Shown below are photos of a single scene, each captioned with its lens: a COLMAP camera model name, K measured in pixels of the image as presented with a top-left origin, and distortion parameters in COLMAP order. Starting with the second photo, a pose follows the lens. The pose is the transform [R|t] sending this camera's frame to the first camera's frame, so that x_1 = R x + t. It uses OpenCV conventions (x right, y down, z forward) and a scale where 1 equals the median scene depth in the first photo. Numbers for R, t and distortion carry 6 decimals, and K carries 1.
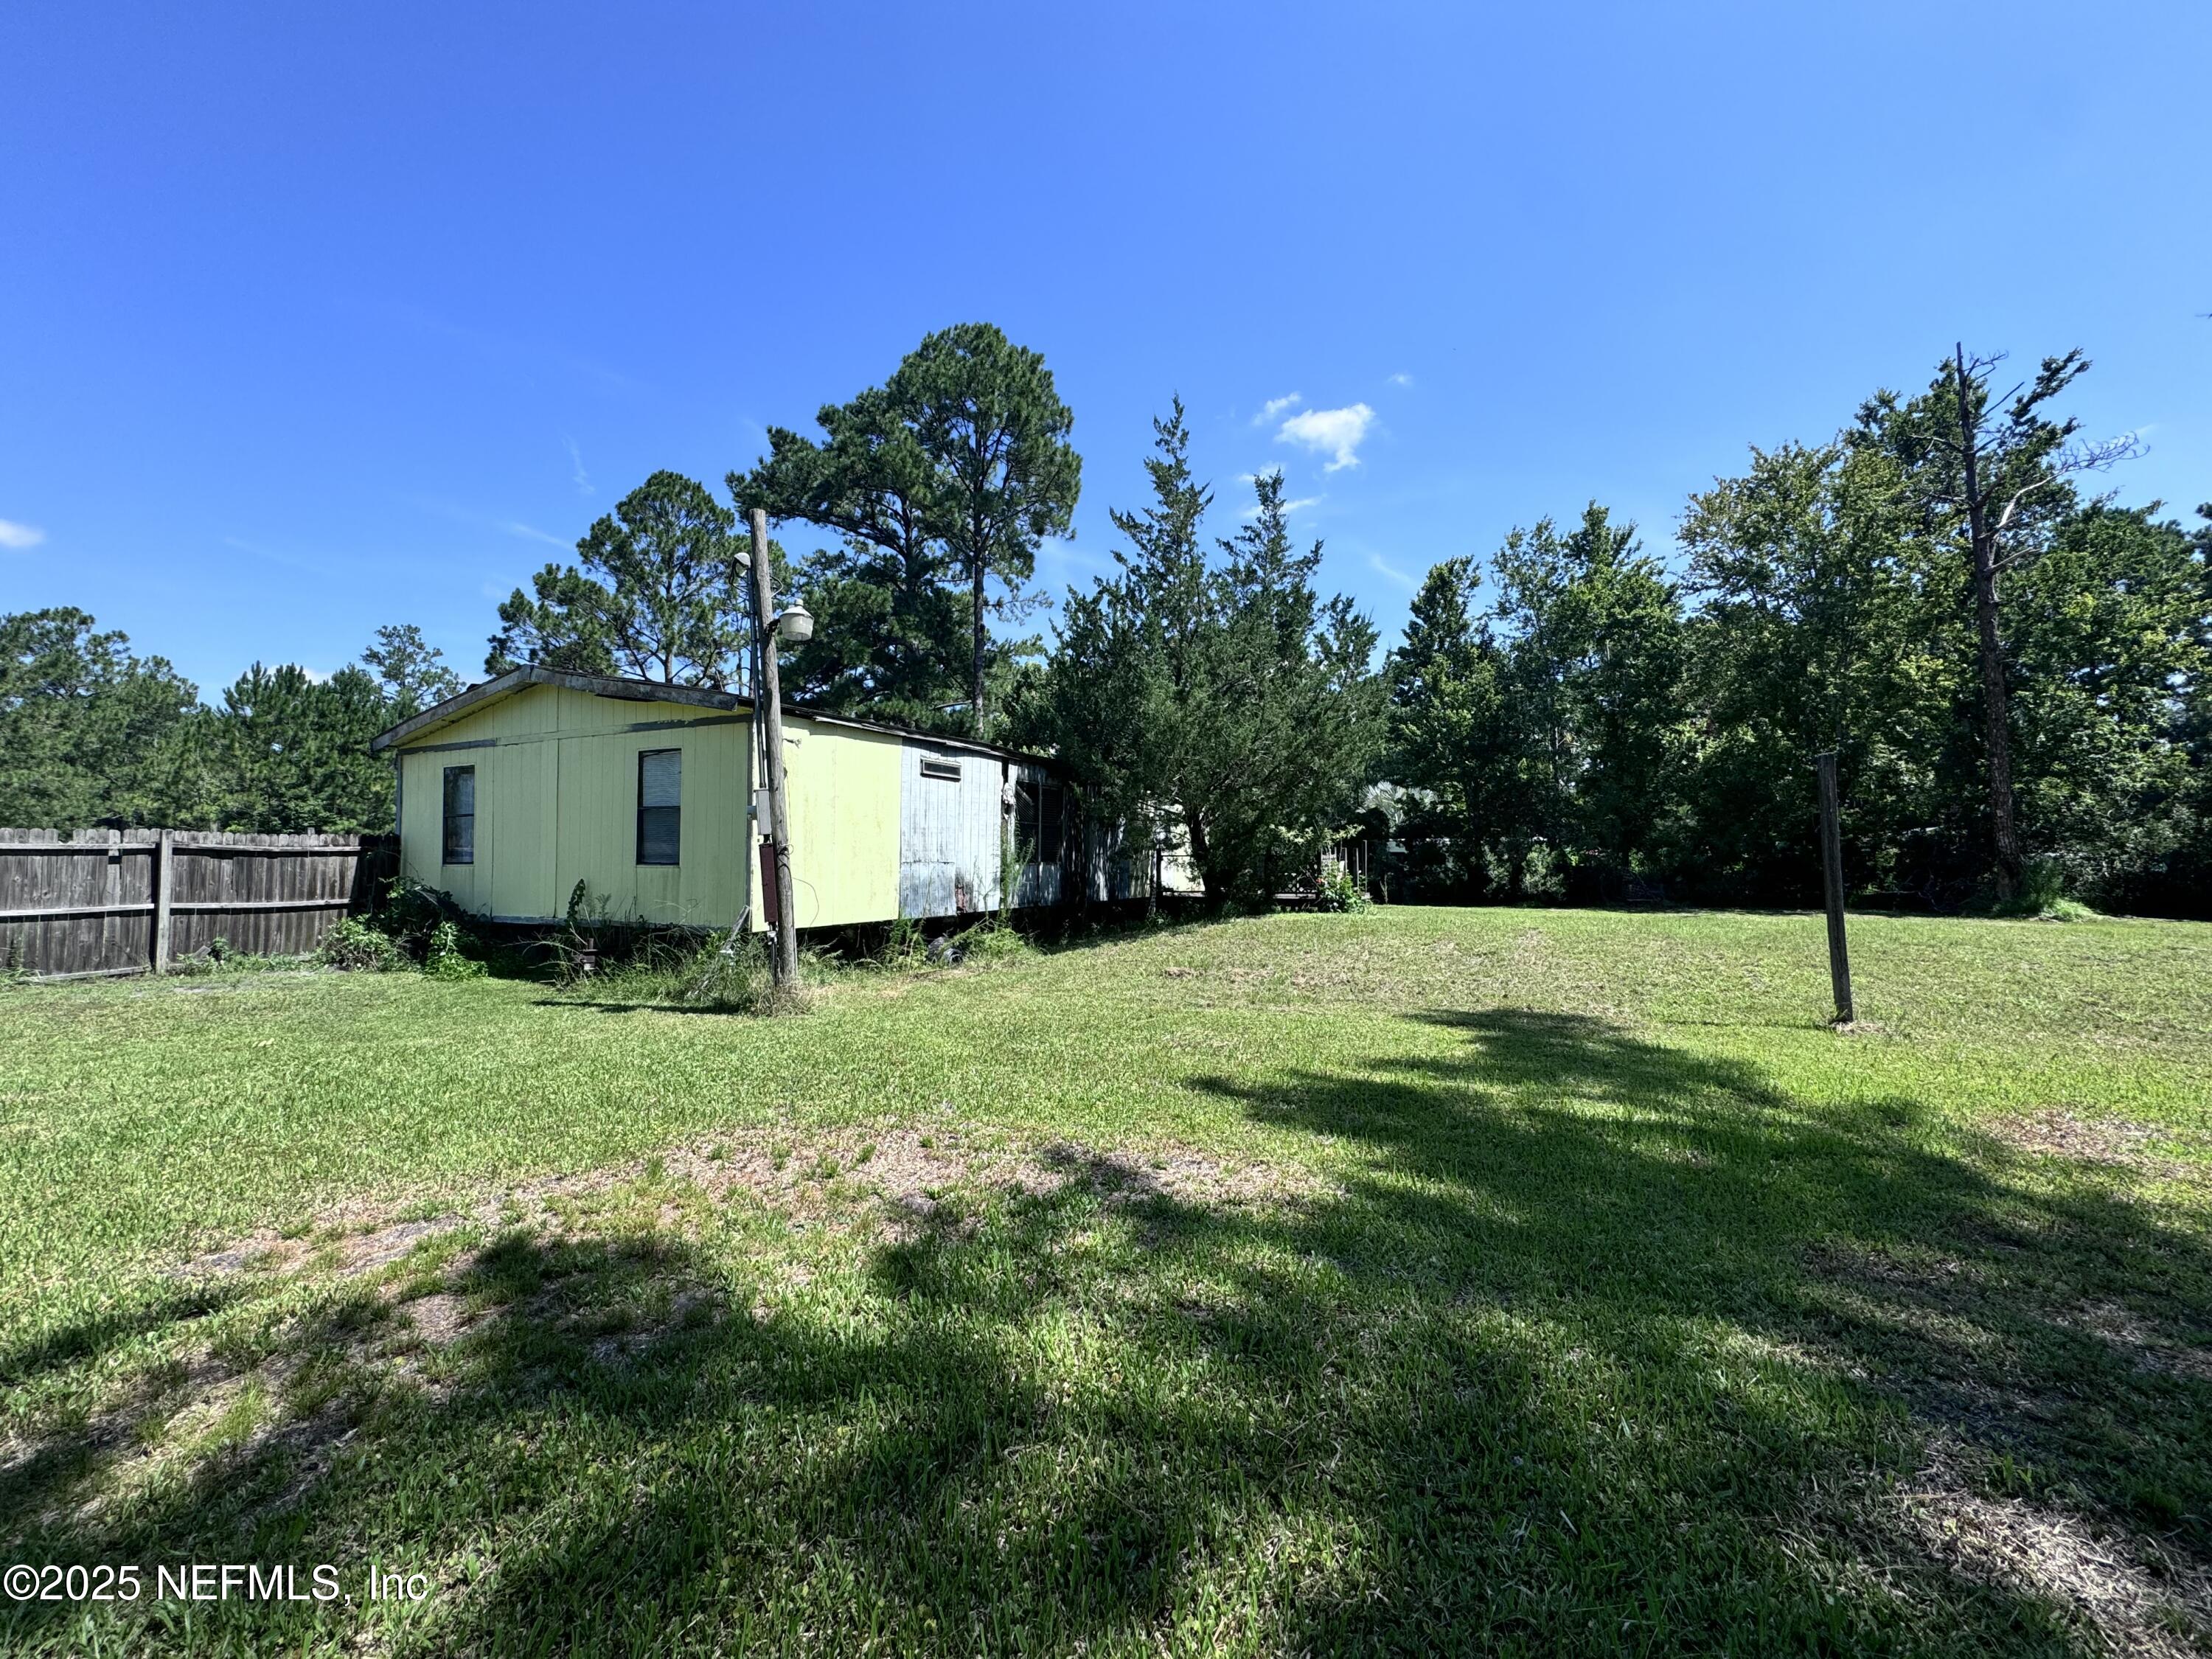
lens RADIAL K [[883.6, 0, 1106.0], [0, 883.6, 829.5], [0, 0, 1]] dist [0.000766, 0.000260]
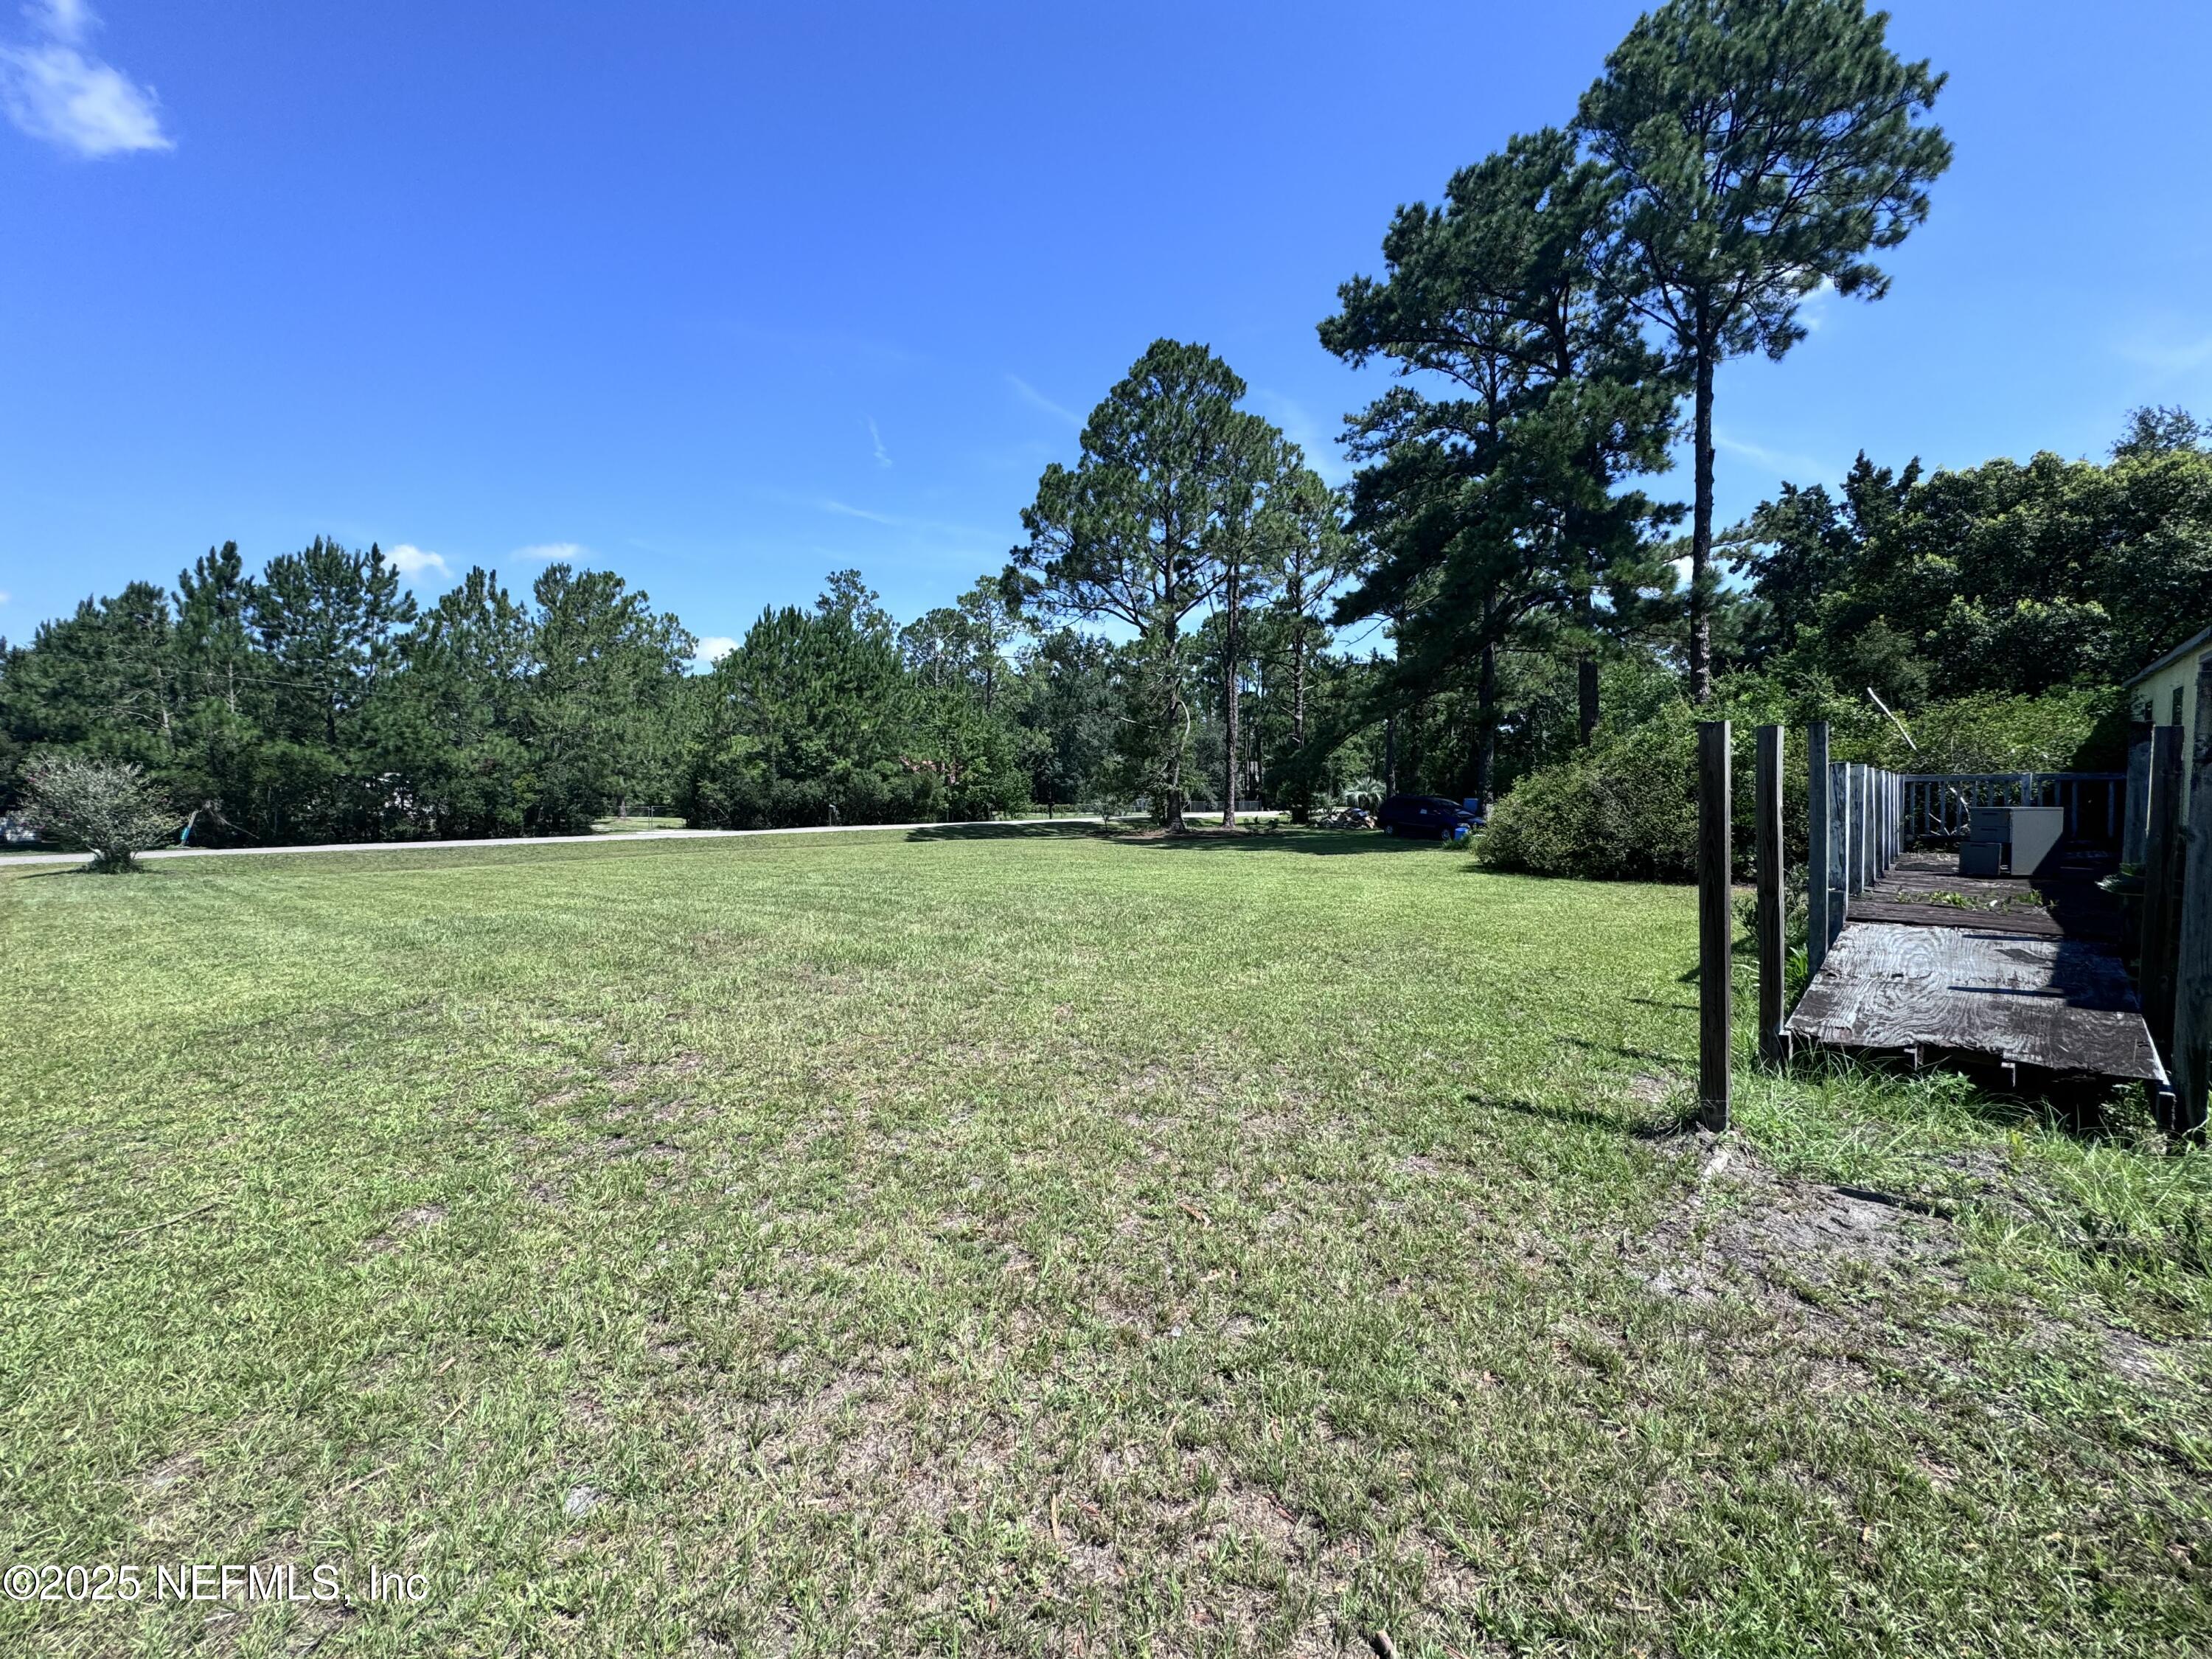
lens RADIAL K [[878.6, 0, 1111.0], [0, 878.6, 837.1], [0, 0, 1]] dist [-0.002156, 0.000172]
pose [[0.953450, 0.009117, -0.301414, -0.598661], [0.015647, 0.996700, 0.079646, 0.006593], [0.301146, -0.080655, 0.950161, 0.302639]]
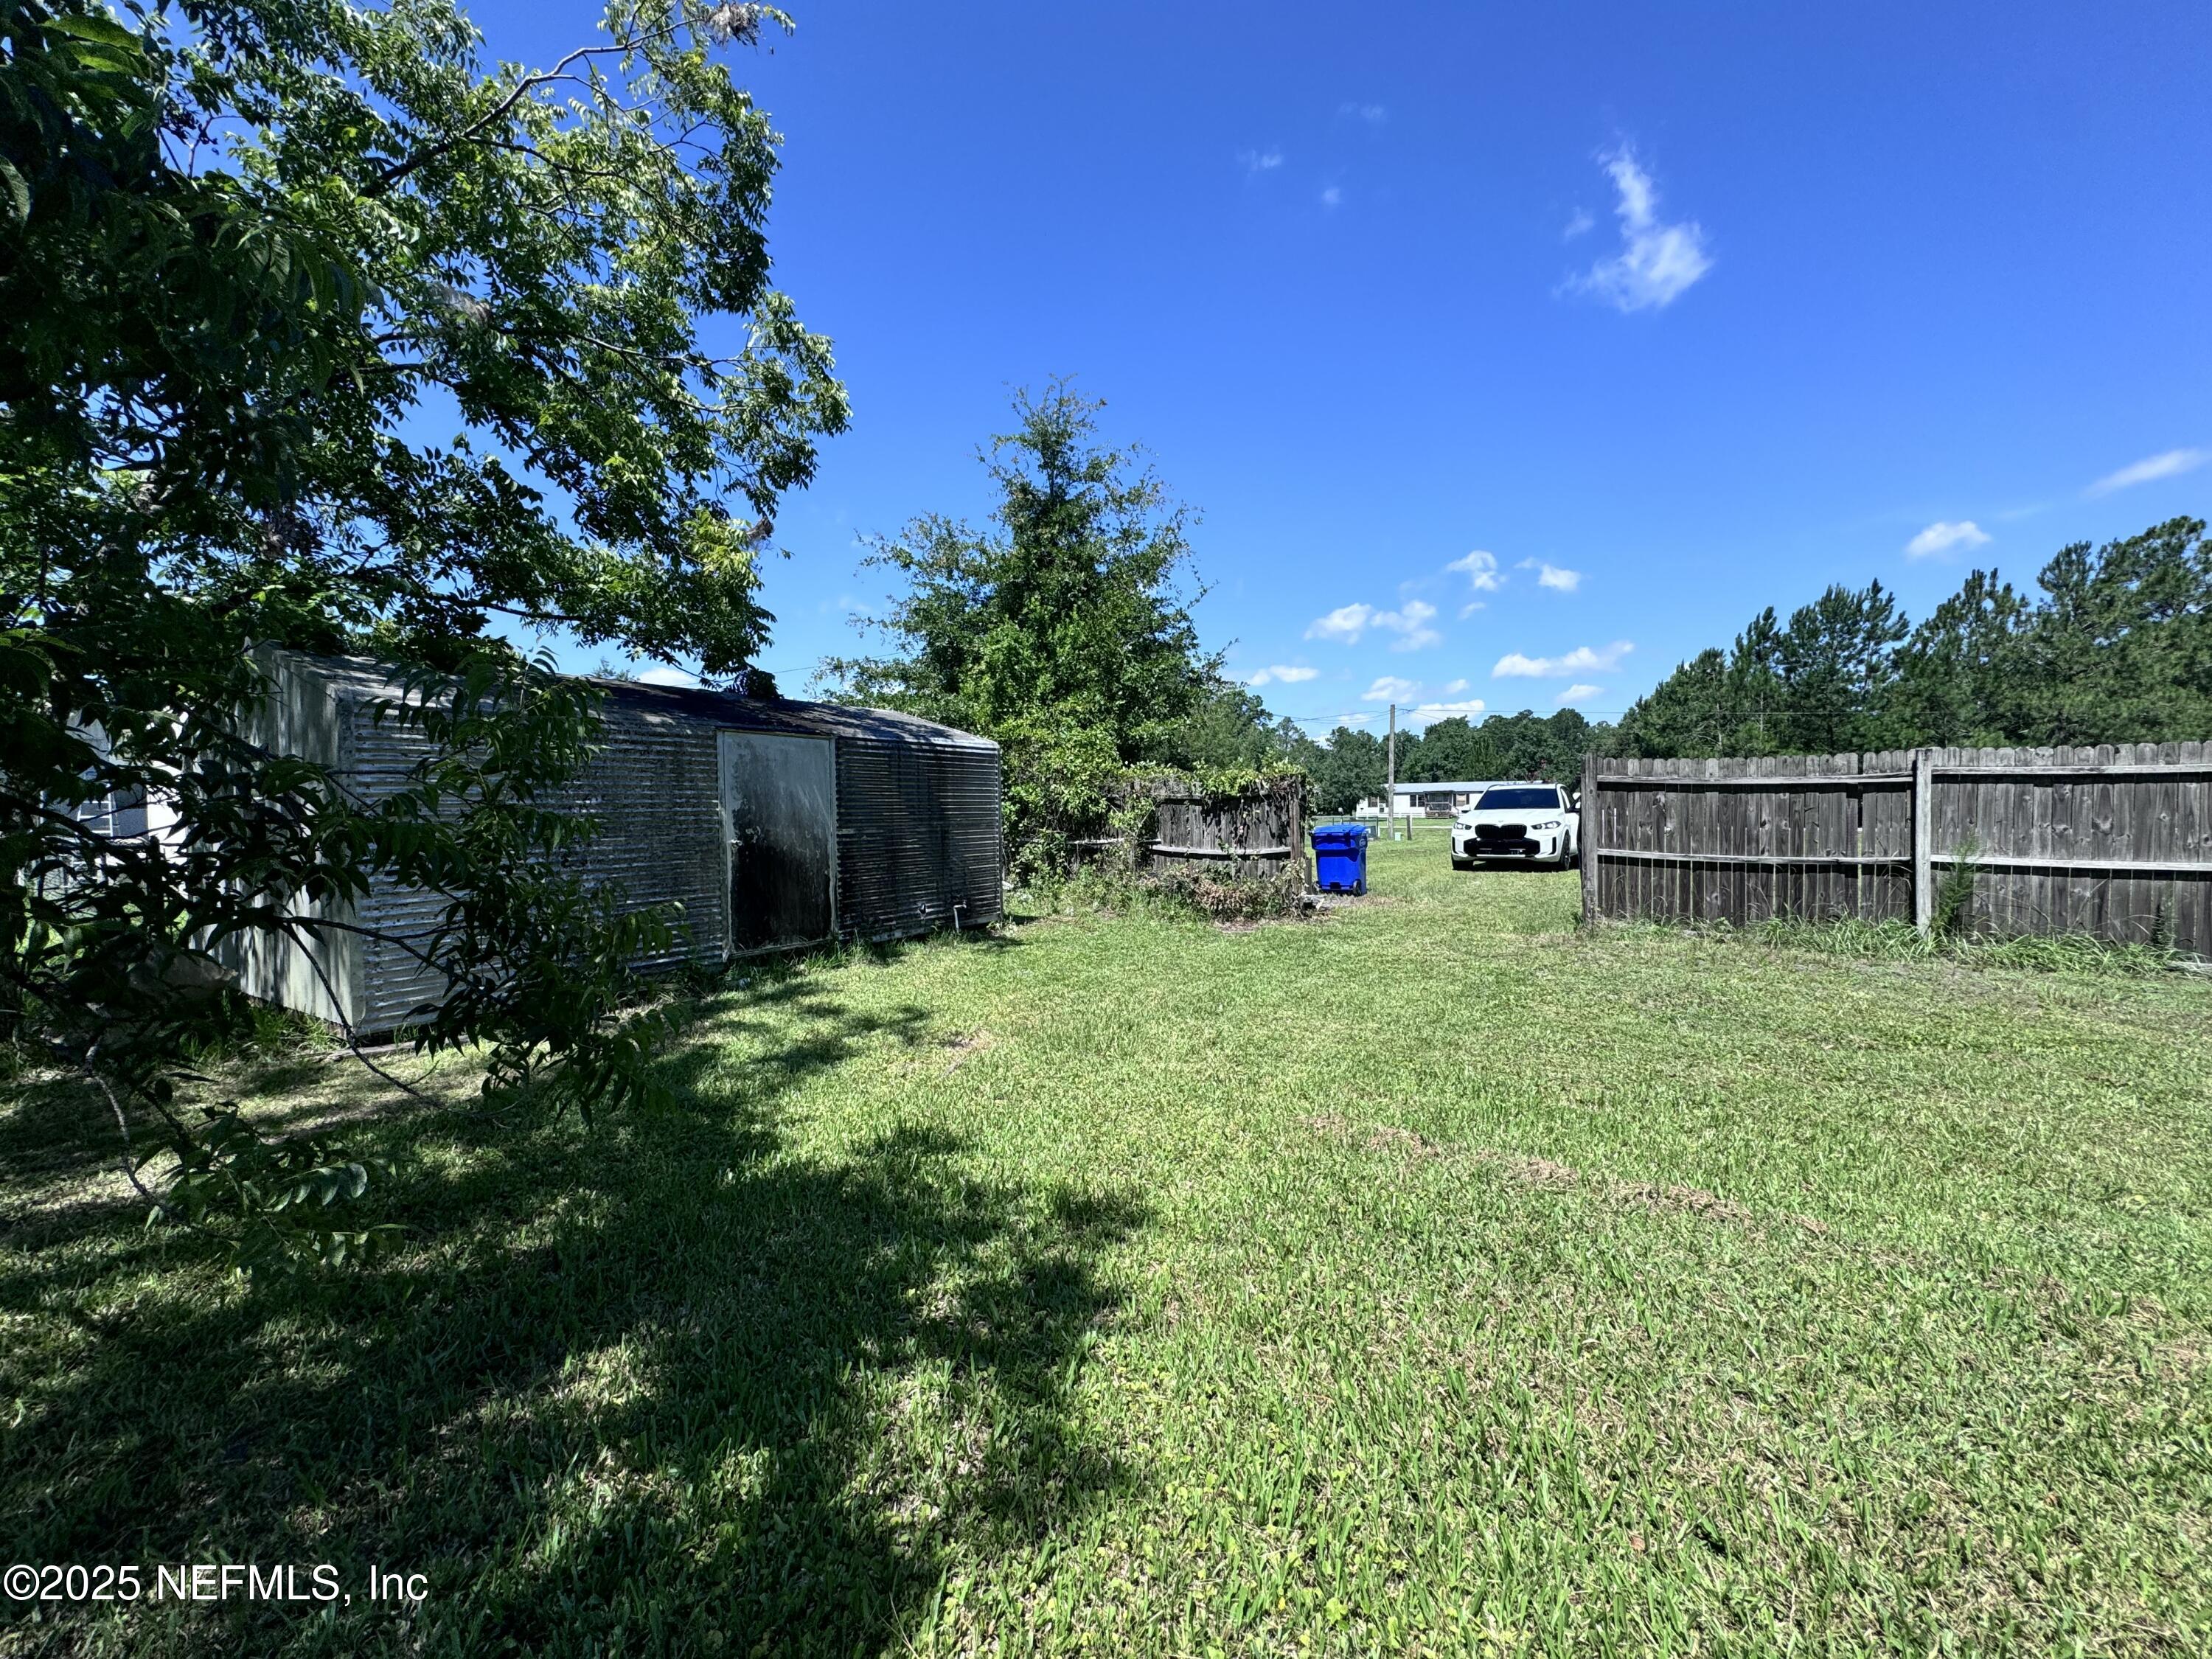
lens RADIAL K [[883.6, 0, 1106.0], [0, 883.6, 829.5], [0, 0, 1]] dist [0.000766, 0.000260]
pose [[-0.170206, 0.032304, -0.984879, -0.152916], [0.043372, 0.998740, 0.025263, 0.004617], [0.984454, -0.038416, -0.171393, 0.114850]]
